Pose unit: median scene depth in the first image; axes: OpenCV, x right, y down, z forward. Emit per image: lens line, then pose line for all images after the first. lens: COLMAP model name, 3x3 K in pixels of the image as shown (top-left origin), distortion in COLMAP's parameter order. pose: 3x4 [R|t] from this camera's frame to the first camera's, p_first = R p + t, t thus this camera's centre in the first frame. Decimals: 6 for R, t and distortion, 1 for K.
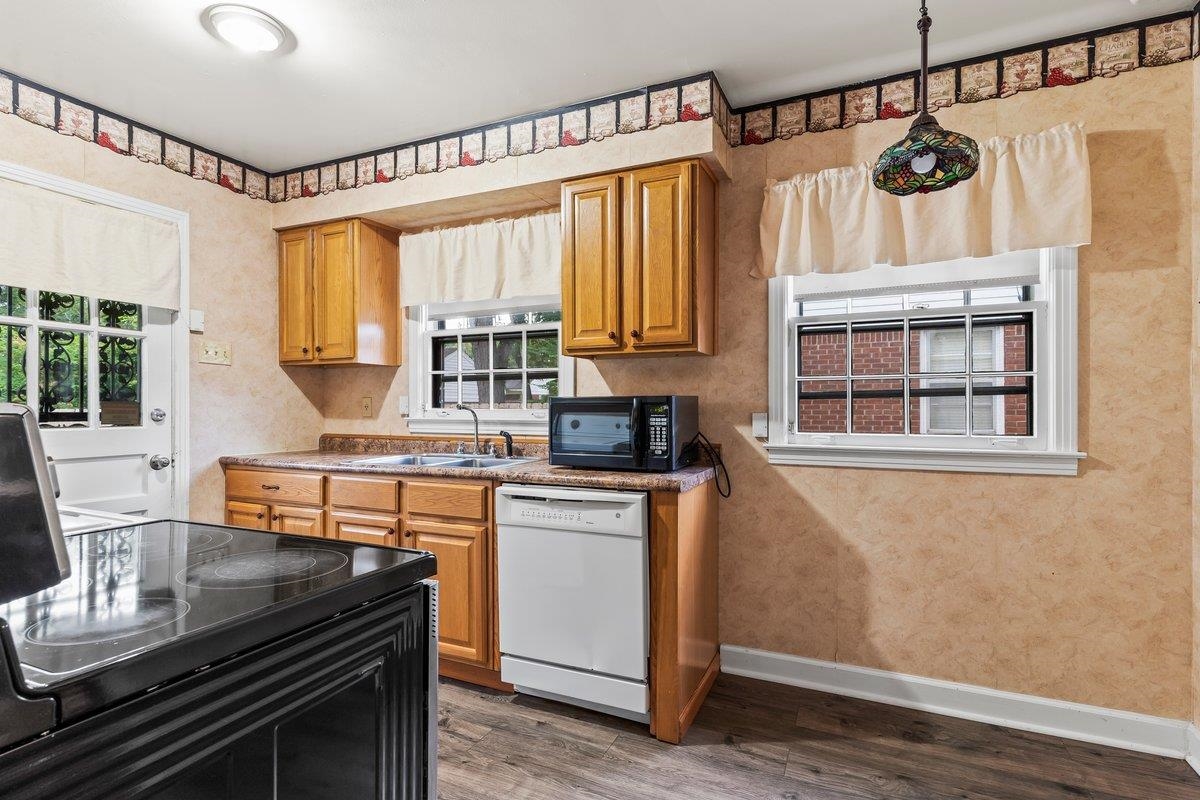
lens RADIAL K [[585.0, 0, 597.8], [0, 585.0, 405.2], [0, 0, 1]] dist [0.000330, -0.000186]
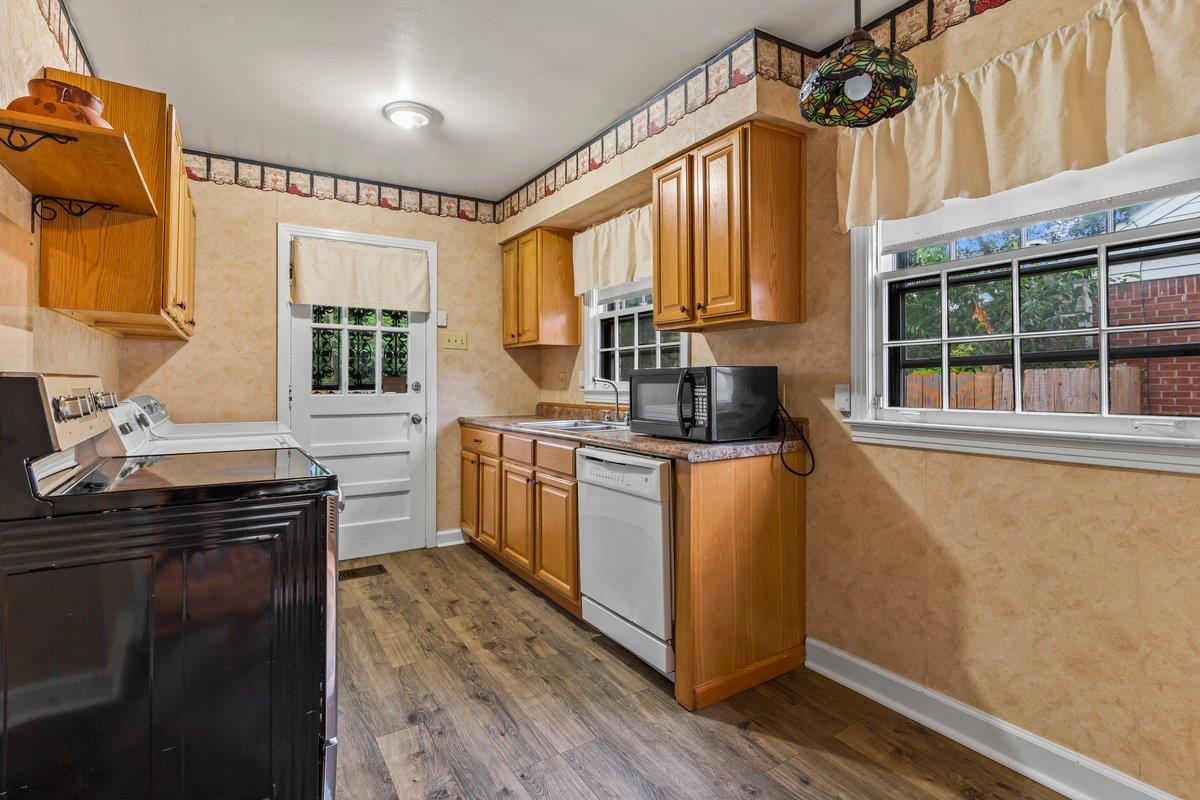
lens RADIAL K [[581.6, 0, 599.2], [0, 581.6, 375.5], [0, 0, 1]] dist [-0.000082, -0.000492]
pose [[0.836806, -0.008262, -0.547437, 0.456996], [0.002782, 0.999937, -0.010838, 0.008686], [0.547493, 0.007546, 0.836777, 0.057342]]
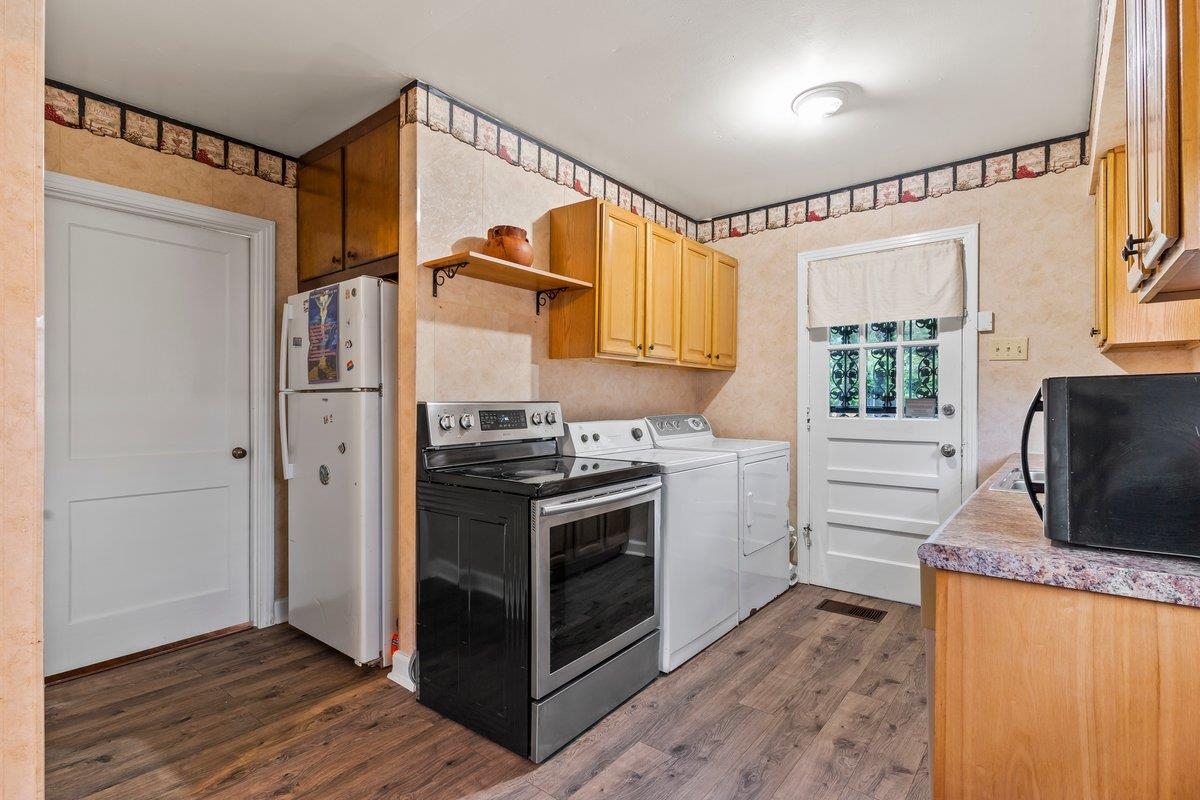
lens RADIAL K [[573.7, 0, 600.0], [0, 573.7, 400.0], [0, 0, 1]] dist [0.001183, -0.000059]
pose [[-0.244930, -0.003903, -0.969533, 0.584709], [0.003485, 0.999982, -0.004906, 0.001015], [0.969535, -0.004581, -0.244911, 0.686349]]
